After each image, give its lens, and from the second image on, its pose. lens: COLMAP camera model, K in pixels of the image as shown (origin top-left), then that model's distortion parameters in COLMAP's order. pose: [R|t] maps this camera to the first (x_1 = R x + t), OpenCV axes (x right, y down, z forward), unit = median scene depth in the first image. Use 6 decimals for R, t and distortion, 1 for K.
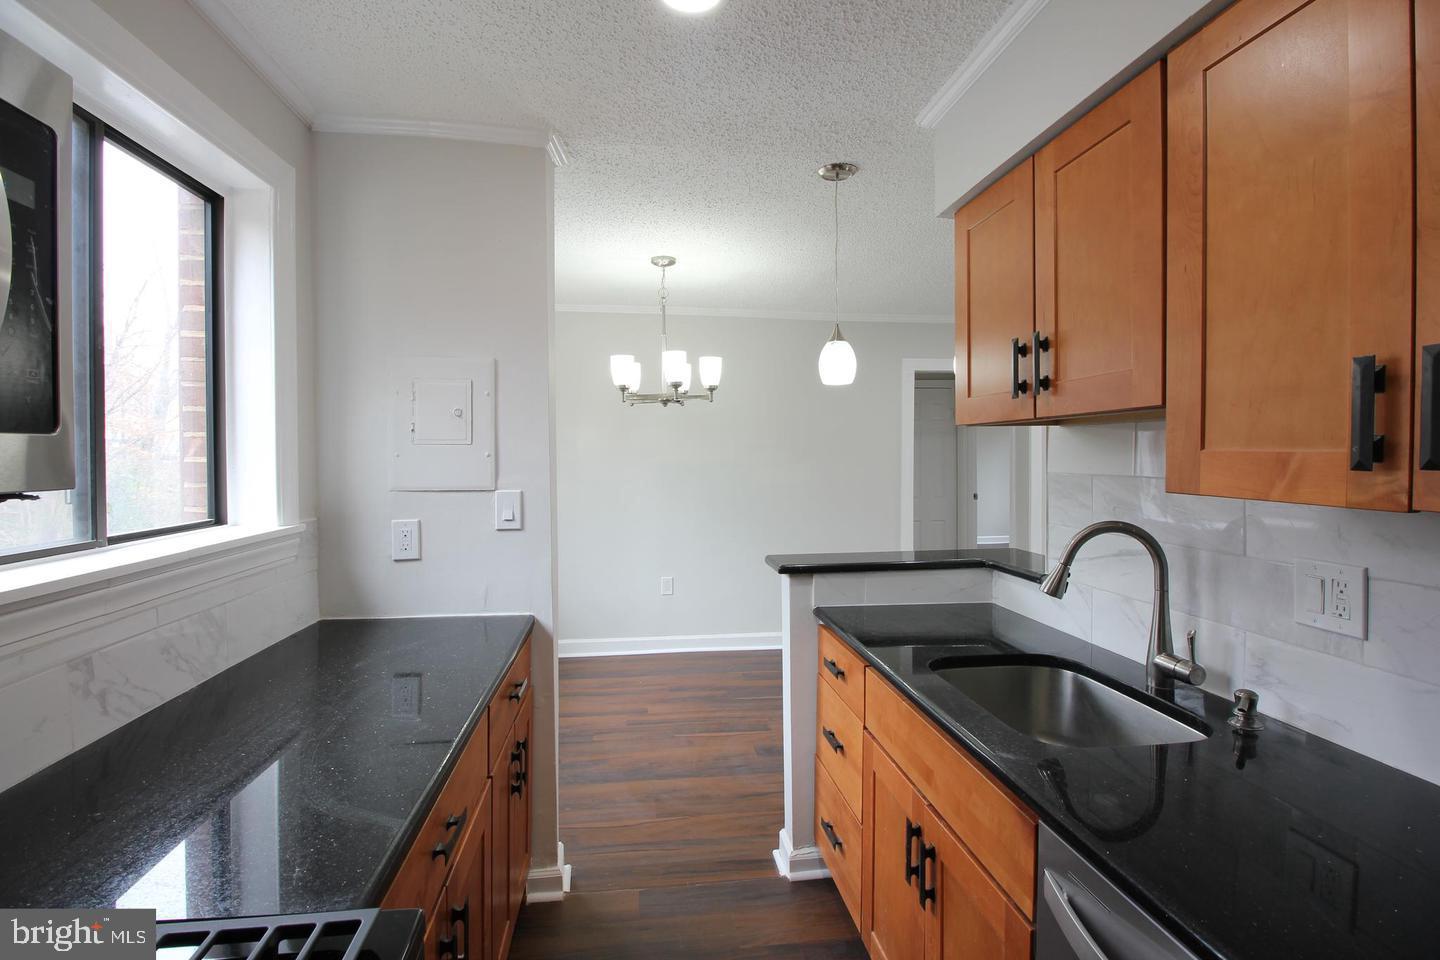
lens RADIAL K [[662.7, 0, 720.0], [0, 662.7, 465.3], [0, 0, 1]] dist [0.001372, -0.013089]
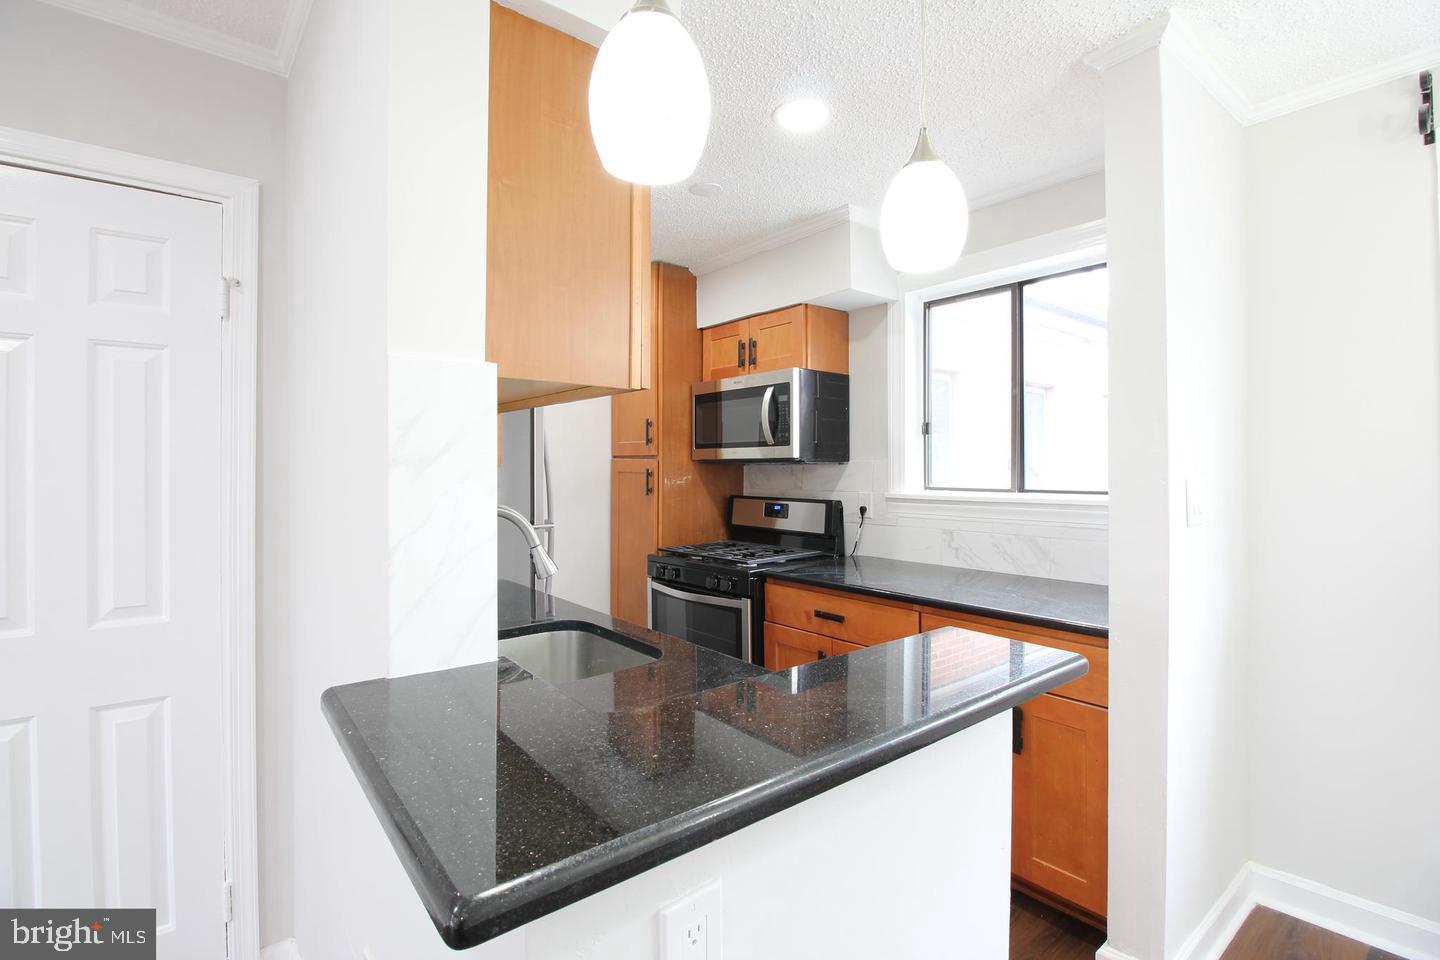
lens RADIAL K [[662.7, 0, 720.0], [0, 662.7, 465.3], [0, 0, 1]] dist [0.001372, -0.013089]
pose [[-0.852453, 0.002902, -0.522795, 0.972285], [-0.004436, 0.999908, 0.012782, 0.017114], [0.522785, 0.013215, -0.852362, 2.421117]]
